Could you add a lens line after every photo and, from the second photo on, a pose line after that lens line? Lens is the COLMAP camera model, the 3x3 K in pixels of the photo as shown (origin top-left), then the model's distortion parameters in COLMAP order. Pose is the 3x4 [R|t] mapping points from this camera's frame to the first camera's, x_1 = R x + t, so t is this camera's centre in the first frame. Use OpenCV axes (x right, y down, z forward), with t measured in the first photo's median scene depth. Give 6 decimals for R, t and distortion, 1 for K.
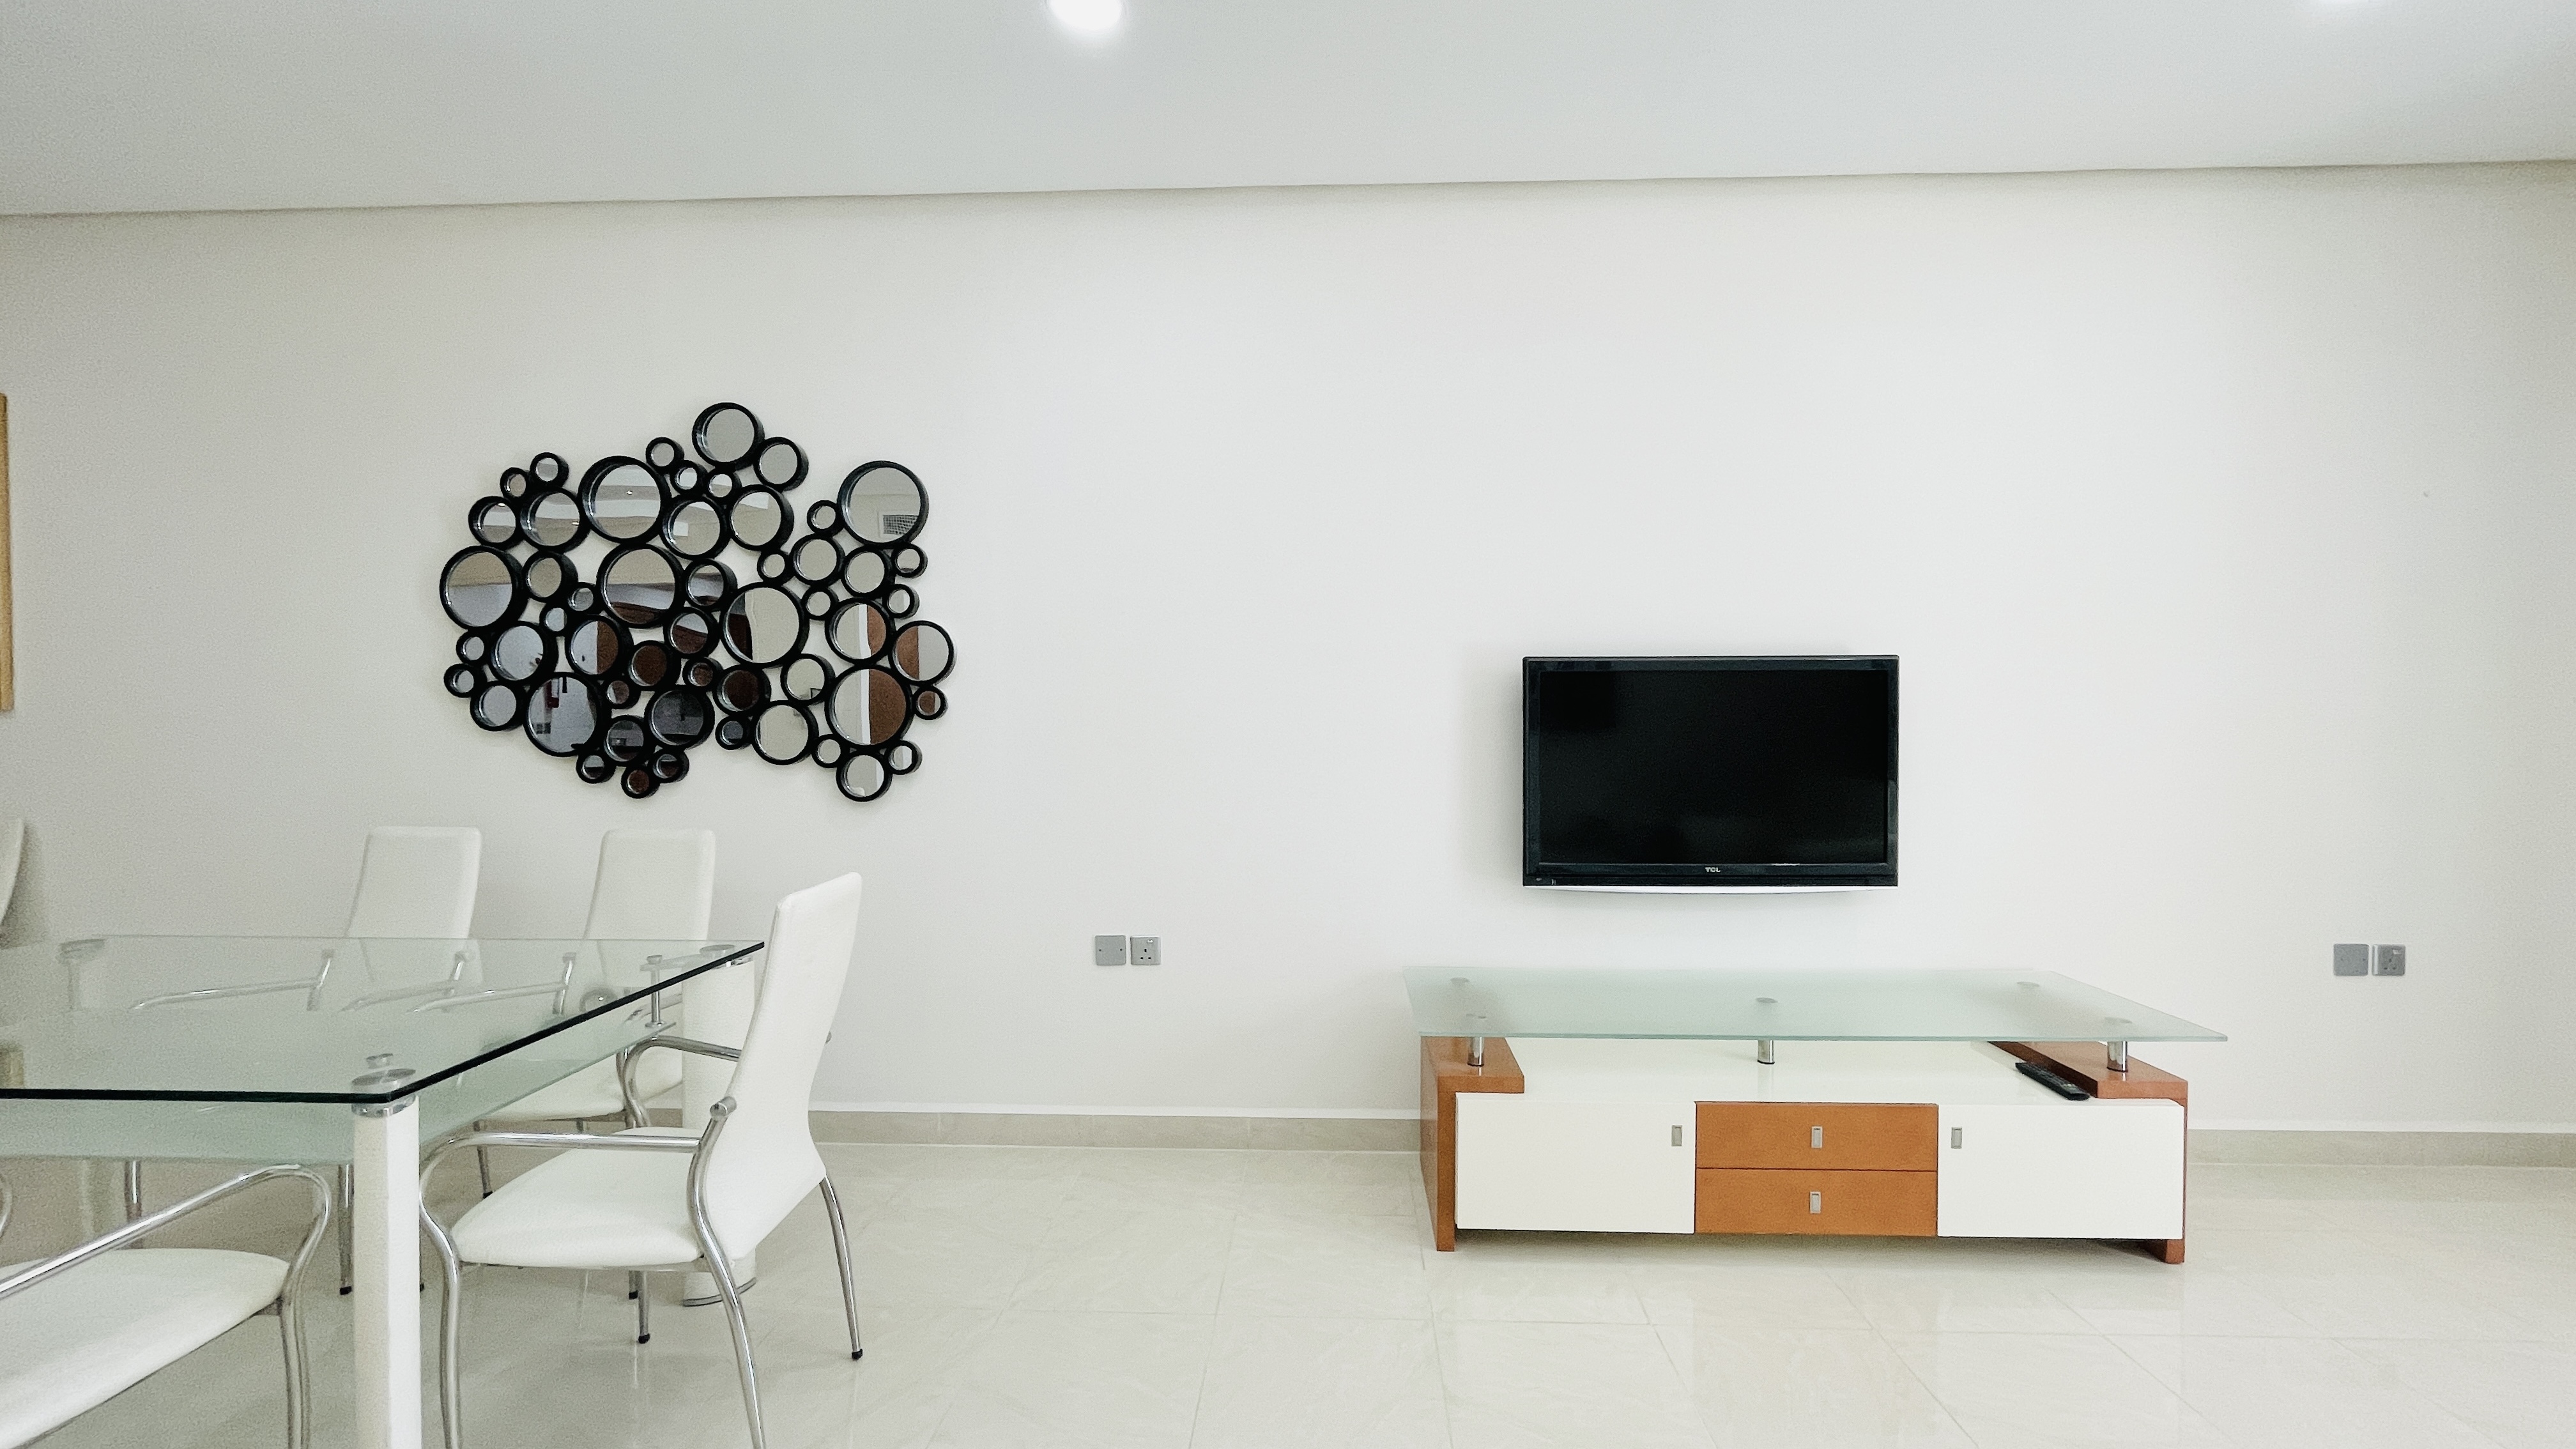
lens RADIAL K [[1081.8, 0, 1288.0], [0, 1081.8, 724.5], [0, 0, 1]] dist [0.001067, 0.000034]
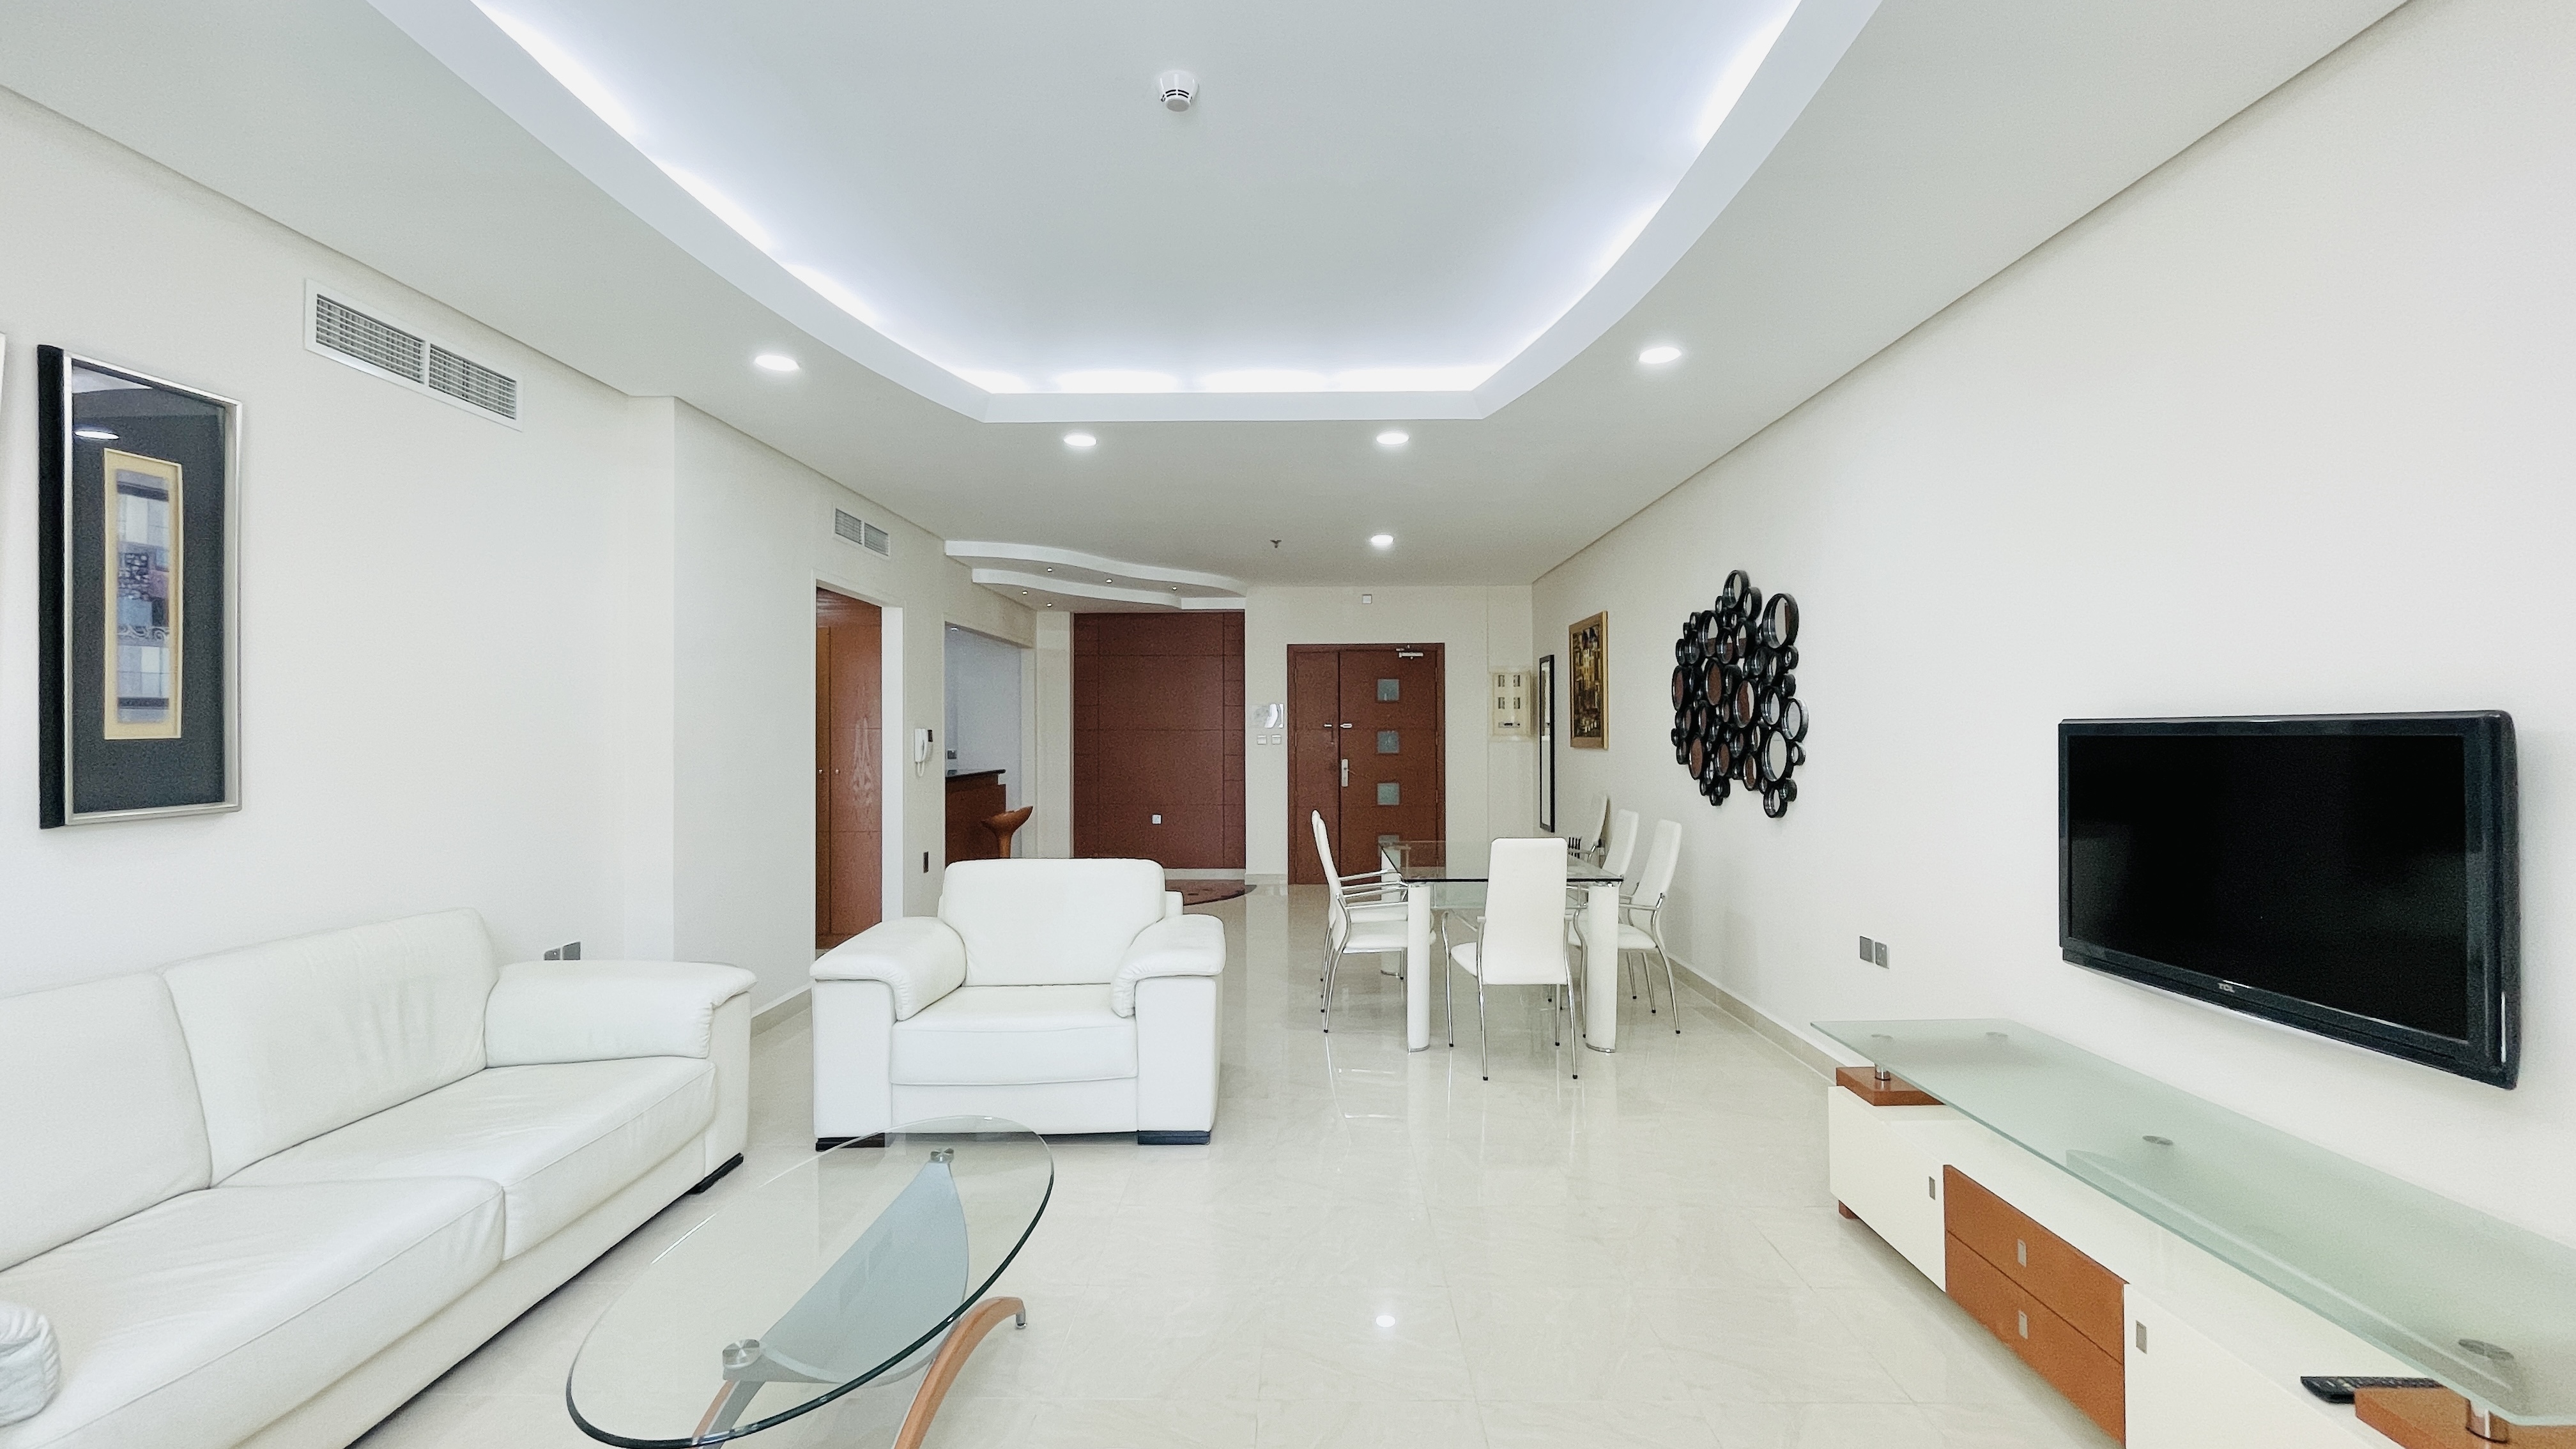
lens RADIAL K [[1056.3, 0, 1288.0], [0, 1056.3, 724.5], [0, 0, 1]] dist [0.001401, 0.000275]
pose [[0.022691, -0.006792, -0.999719, 1.183565], [-0.010081, 0.999925, -0.007022, -0.047160], [0.999692, 0.010237, 0.022621, 0.302297]]
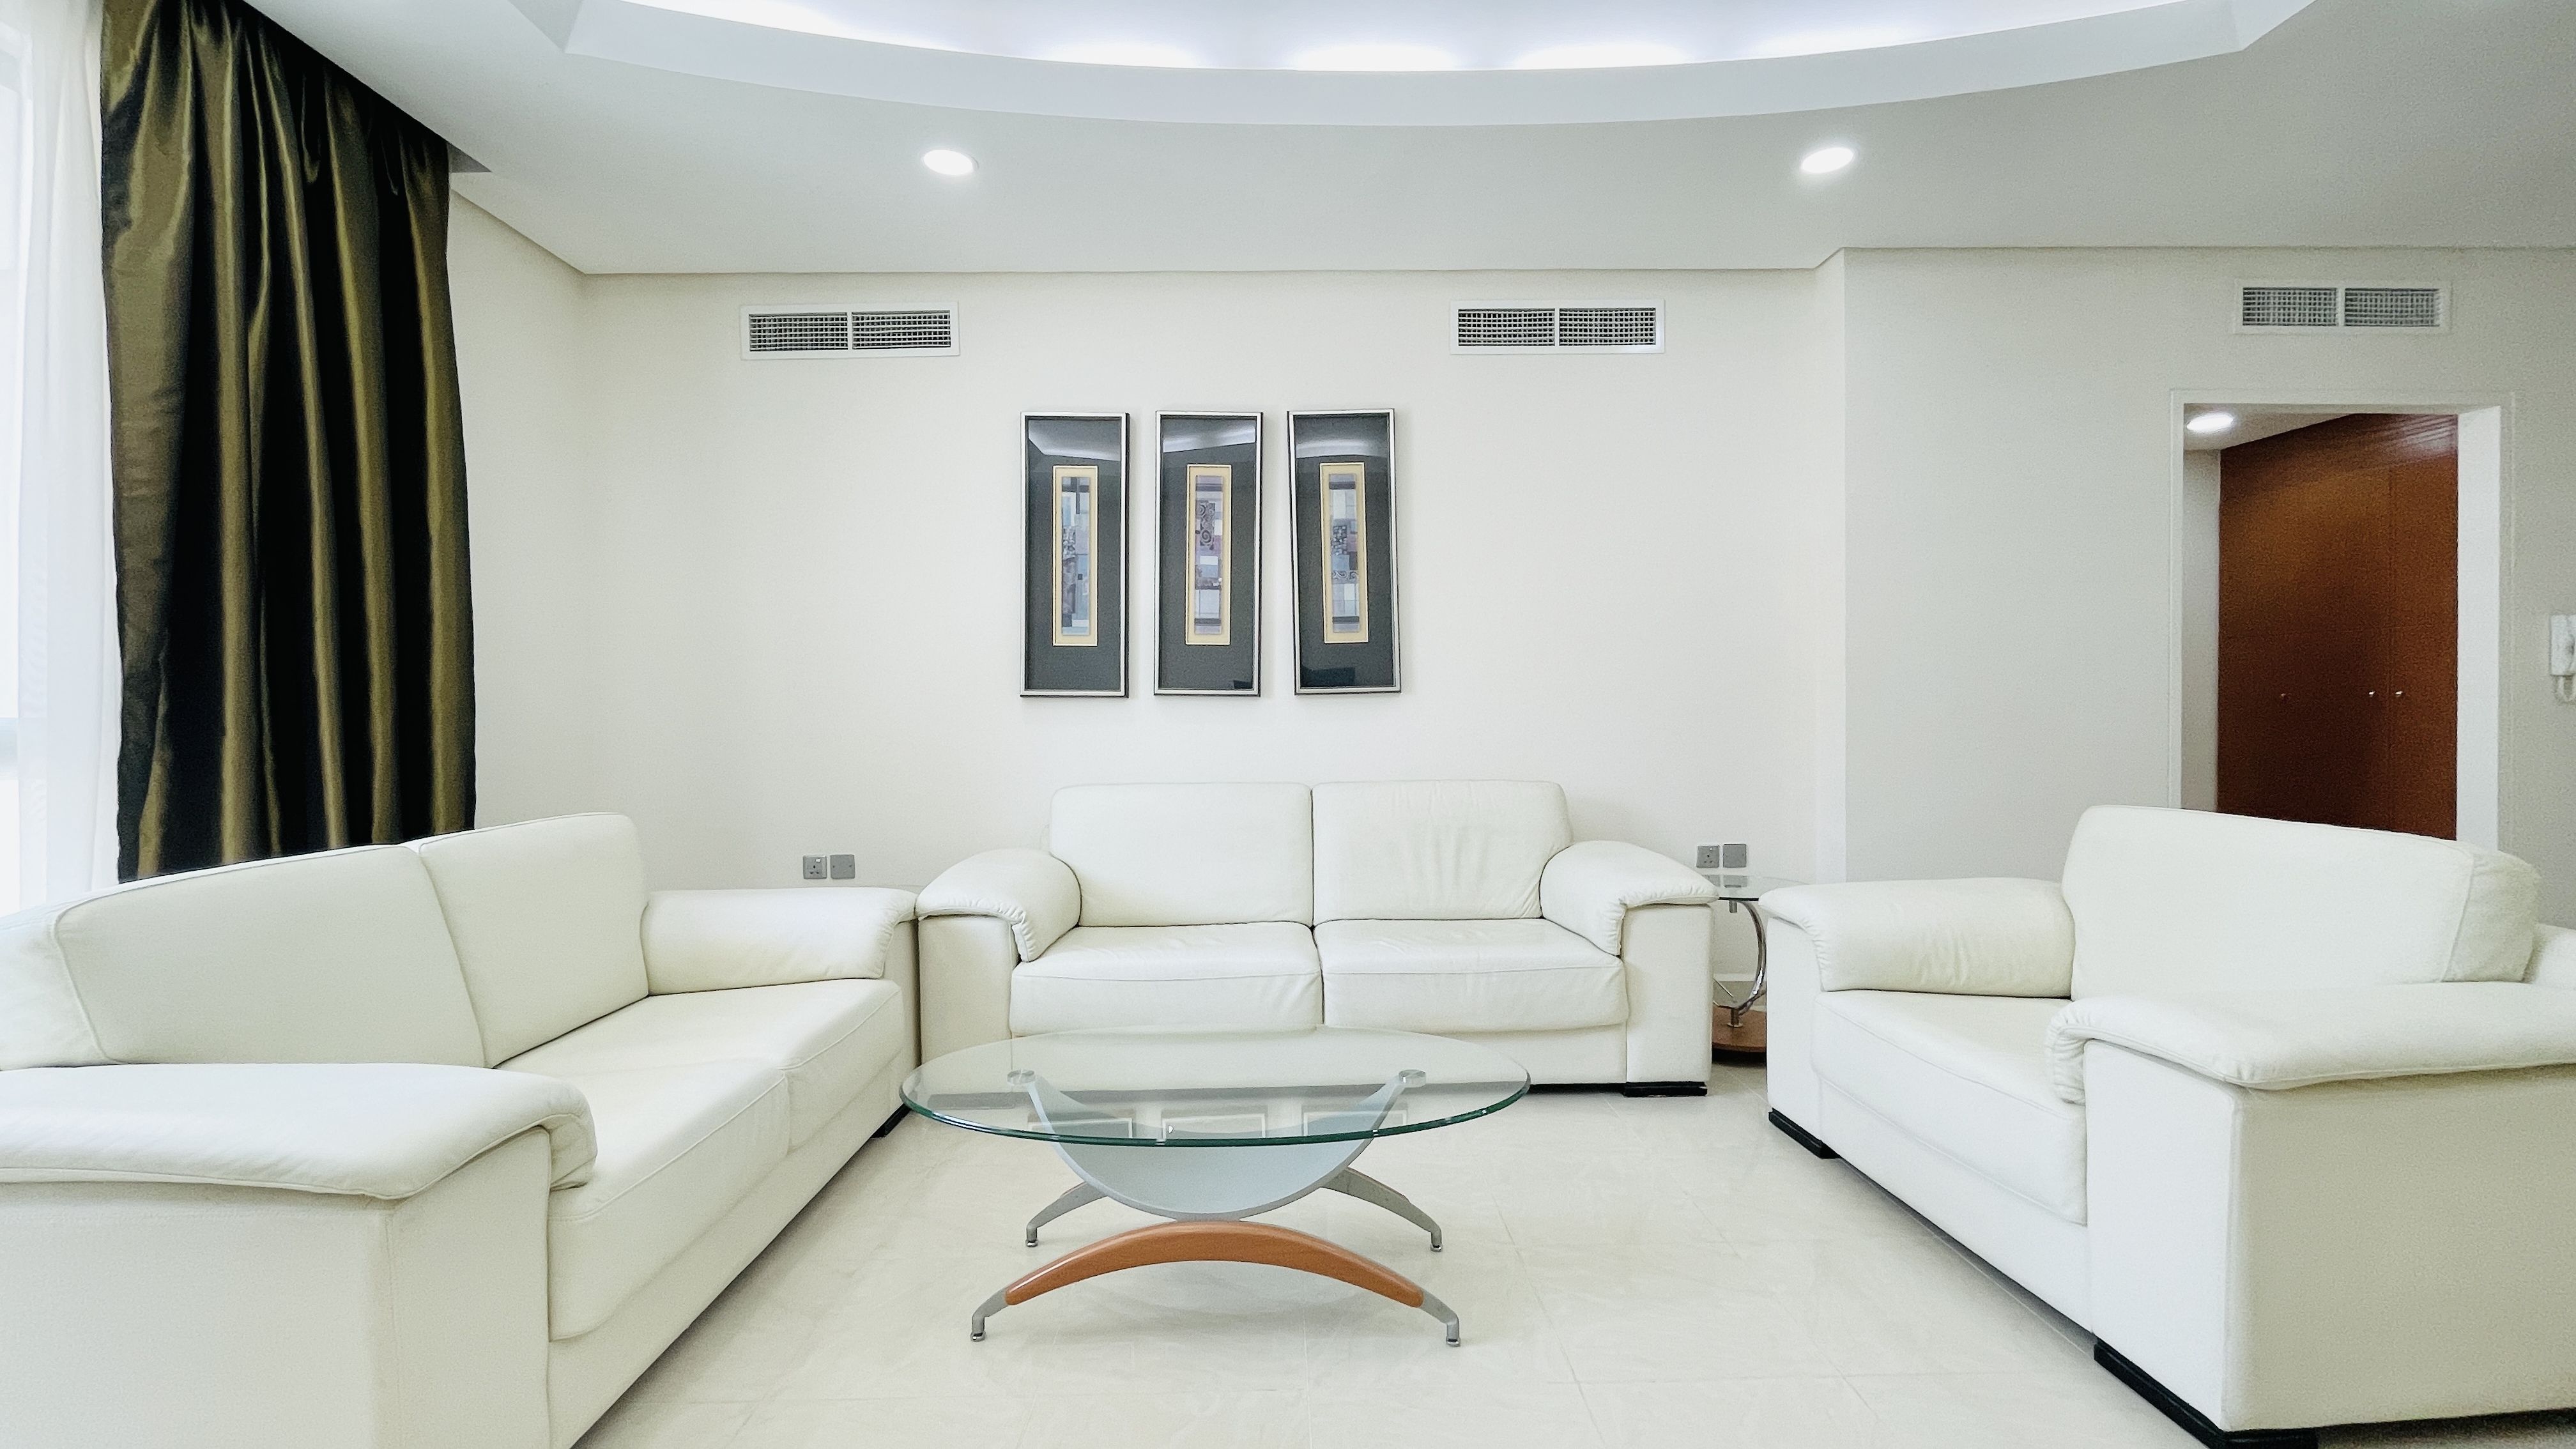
lens RADIAL K [[1081.8, 0, 1288.0], [0, 1081.8, 724.5], [0, 0, 1]] dist [0.001067, 0.000034]
pose [[-0.998193, 0.011114, -0.059060, 0.449909], [0.009622, 0.999629, 0.025483, 0.037854], [0.059321, 0.024868, -0.997929, 0.780634]]
